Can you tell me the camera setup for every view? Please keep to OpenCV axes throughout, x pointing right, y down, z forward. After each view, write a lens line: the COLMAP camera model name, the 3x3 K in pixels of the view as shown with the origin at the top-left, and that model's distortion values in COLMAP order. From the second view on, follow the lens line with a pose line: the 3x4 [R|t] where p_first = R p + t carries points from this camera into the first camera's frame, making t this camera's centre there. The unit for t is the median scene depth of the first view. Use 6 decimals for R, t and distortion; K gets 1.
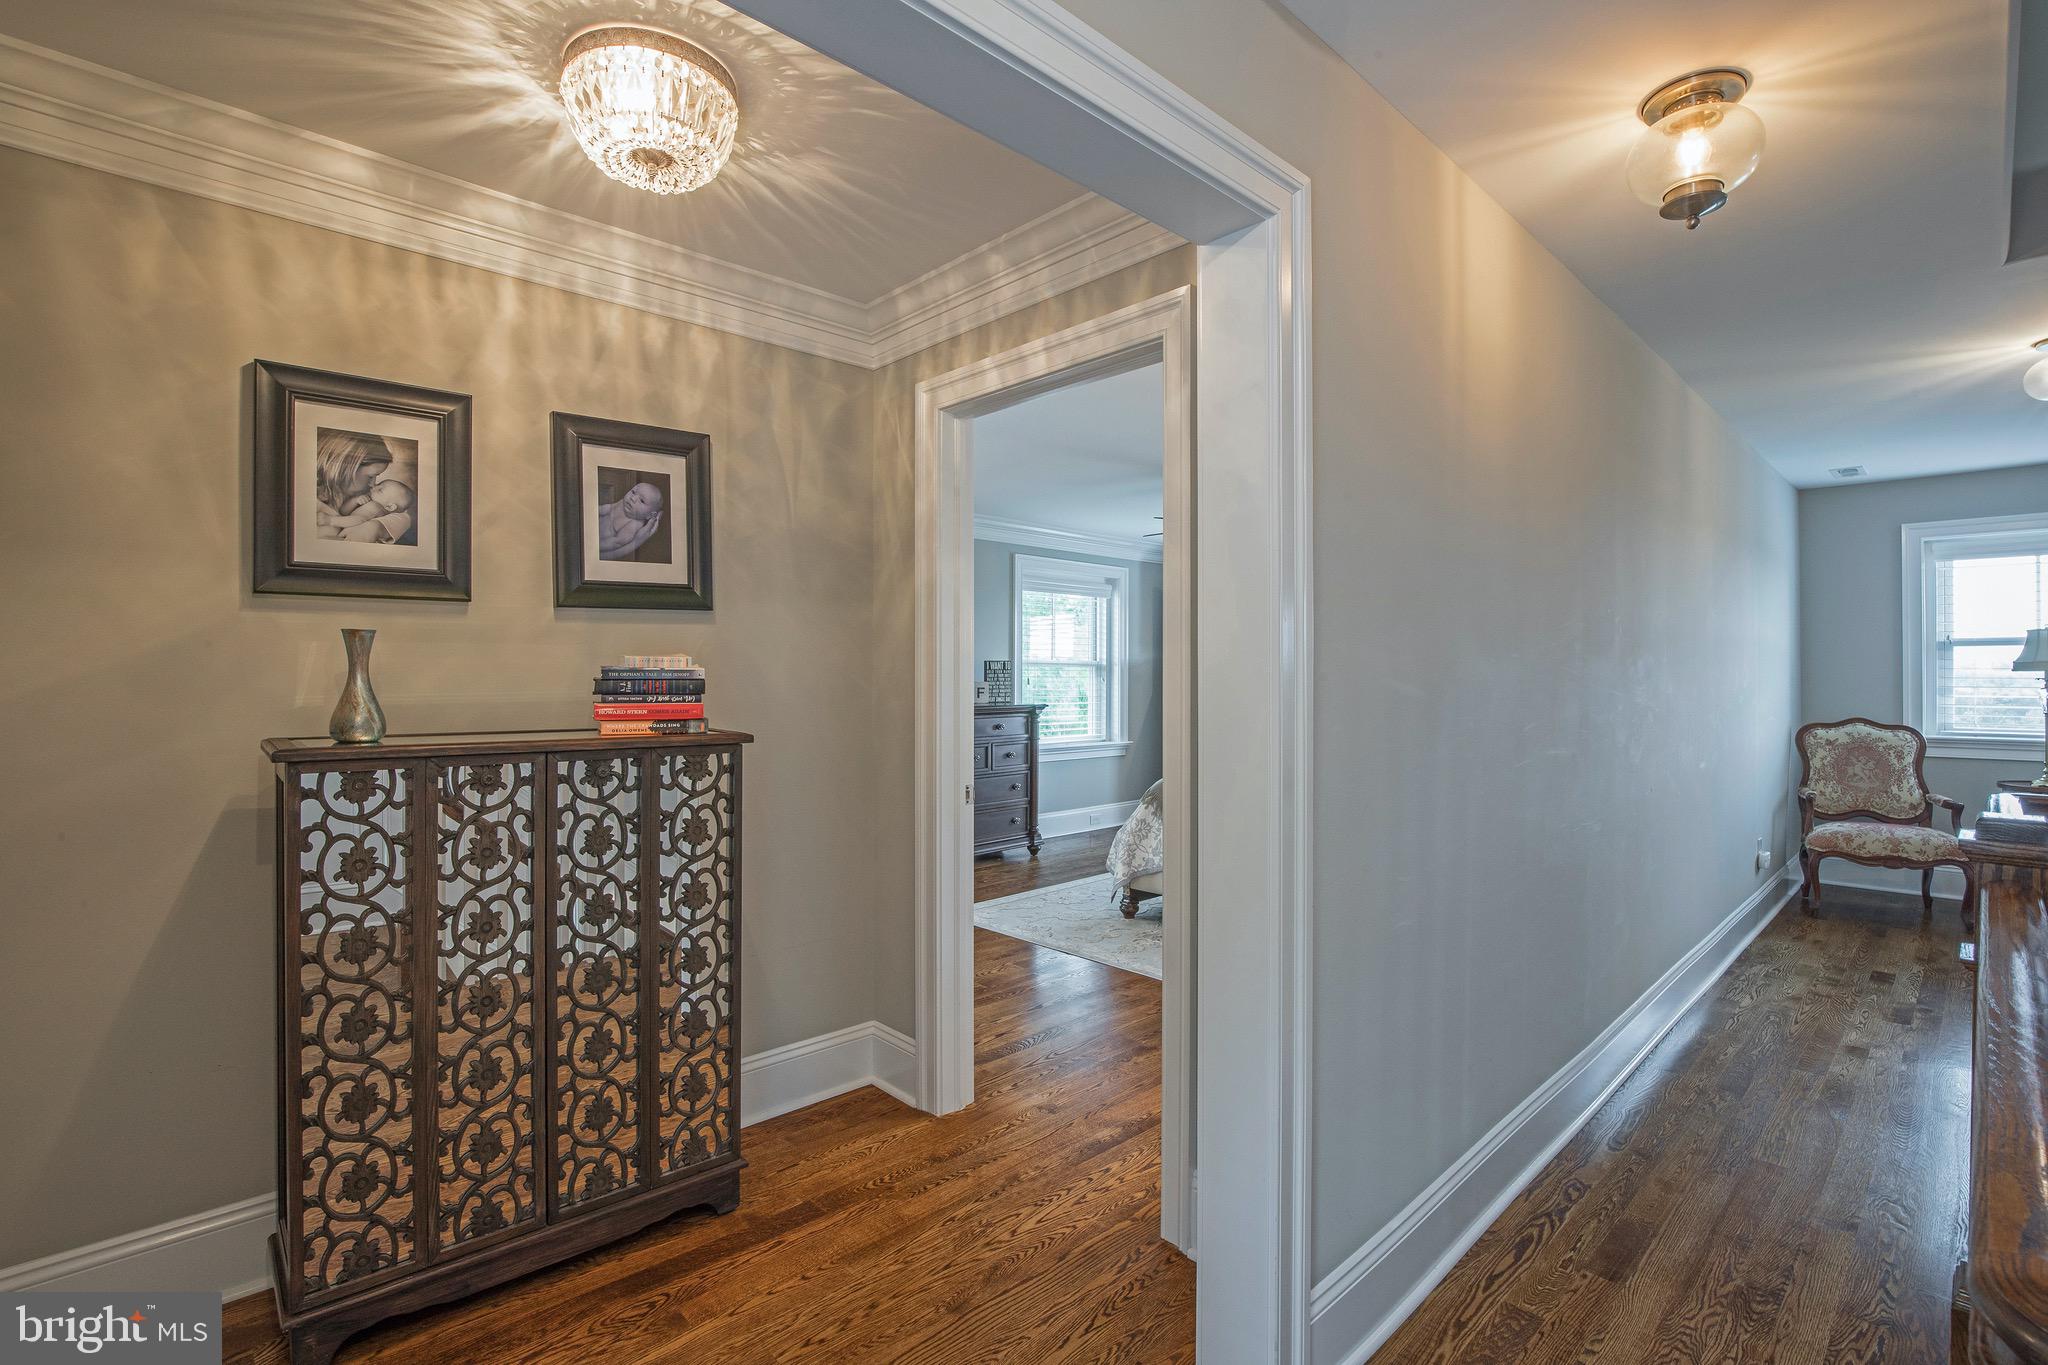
lens RADIAL K [[939.8, 0, 1035.7], [0, 939.8, 678.5], [0, 0, 1]] dist [-0.032293, 0.005886]
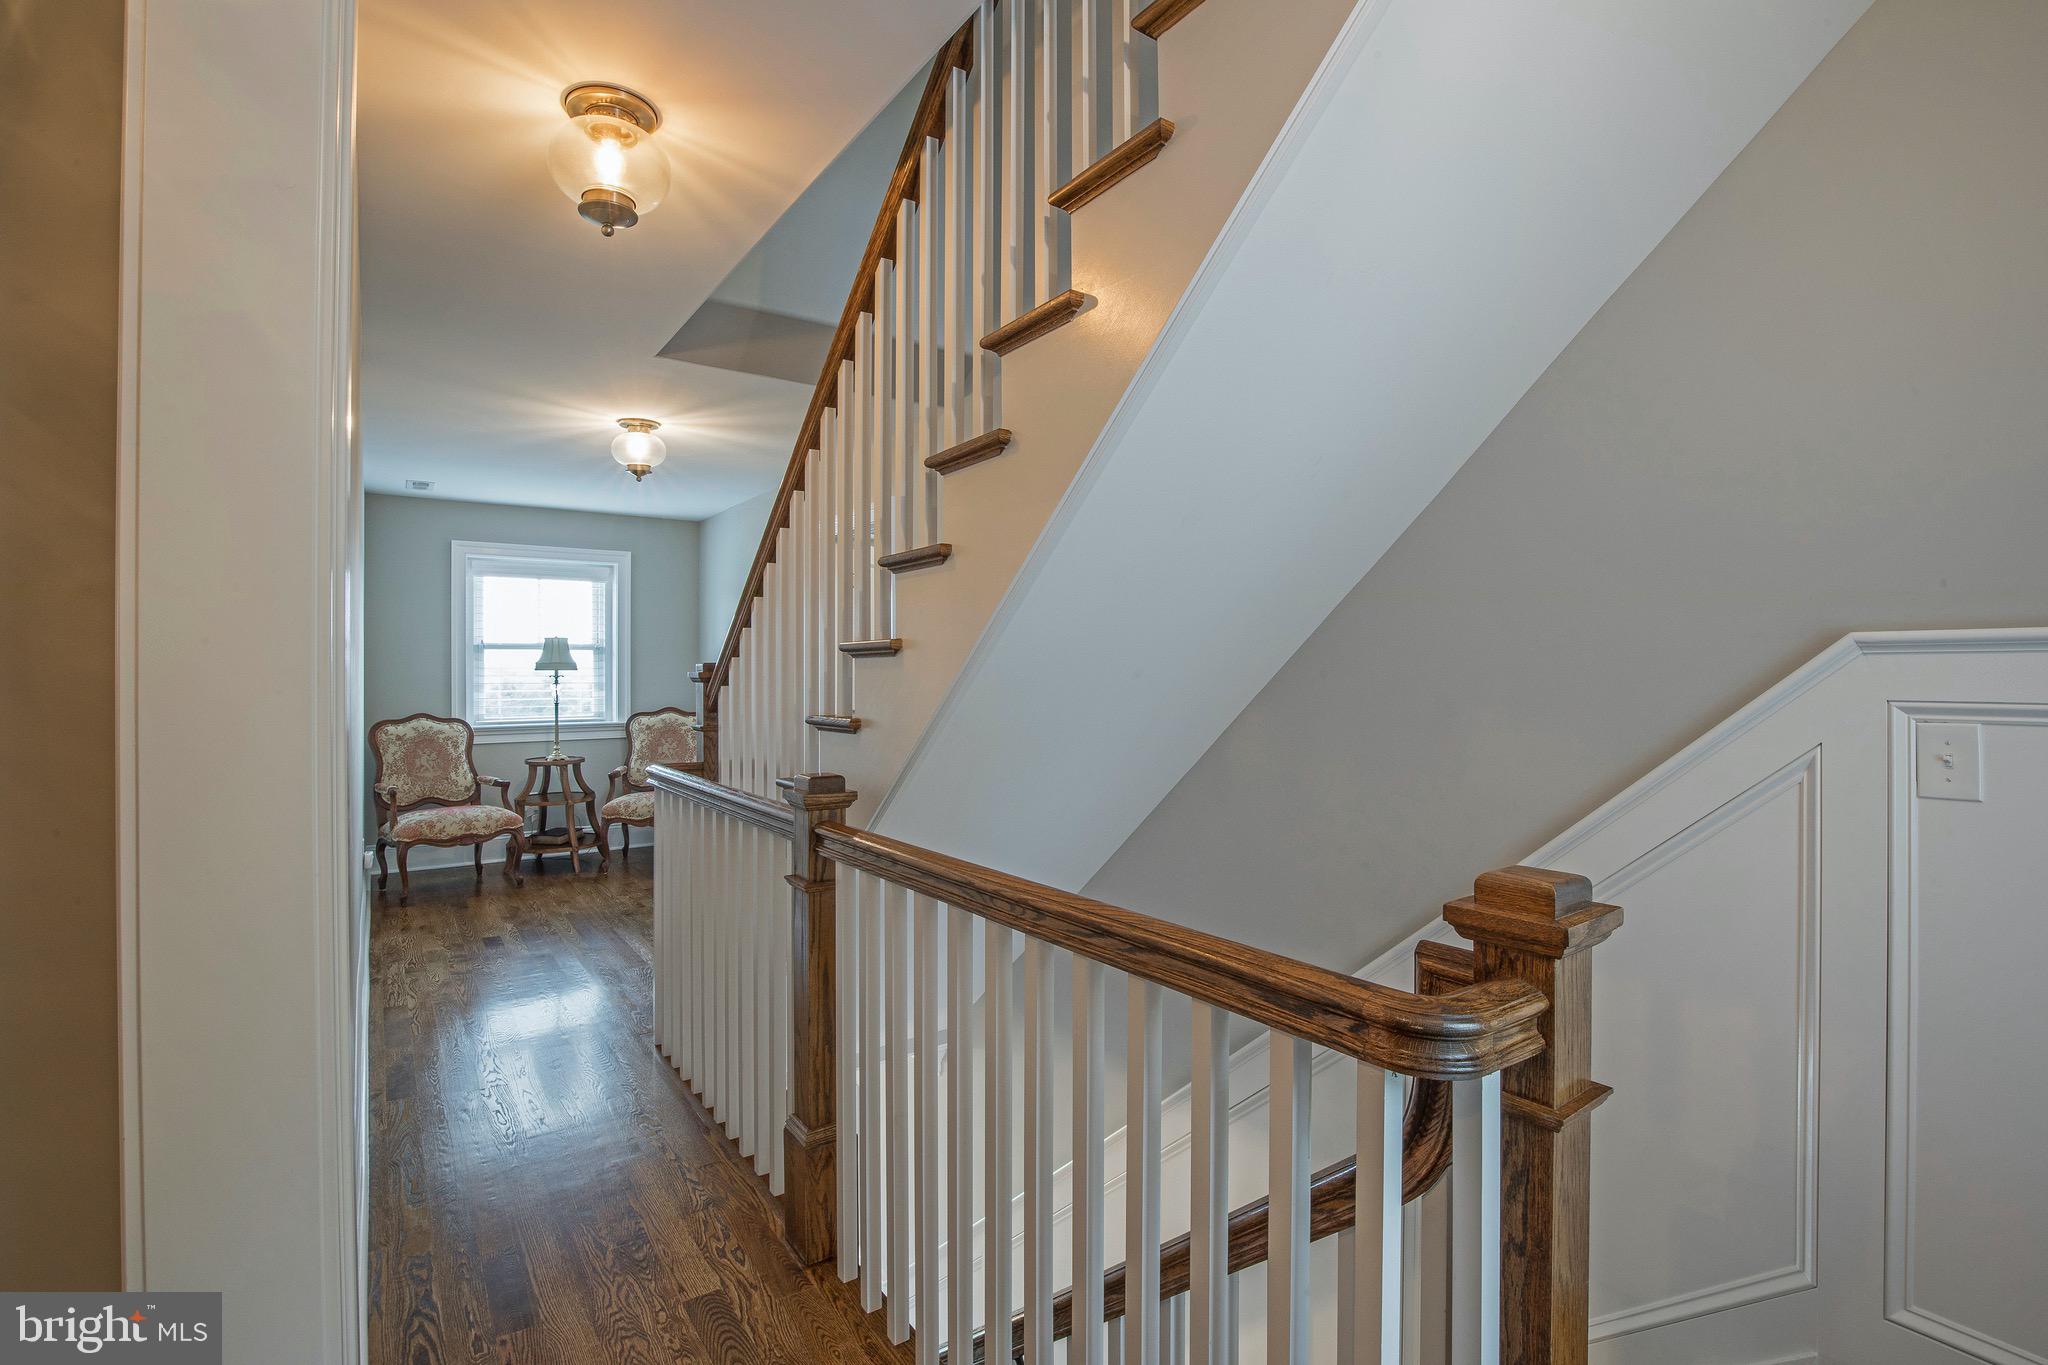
lens RADIAL K [[939.8, 0, 1029.4], [0, 939.8, 664.1], [0, 0, 1]] dist [-0.032293, 0.005886]
pose [[0.152947, 0.005730, 0.988218, -0.081764], [0.010100, 0.999922, -0.007361, 0.000285], [-0.988183, 0.011107, 0.152877, 0.134611]]
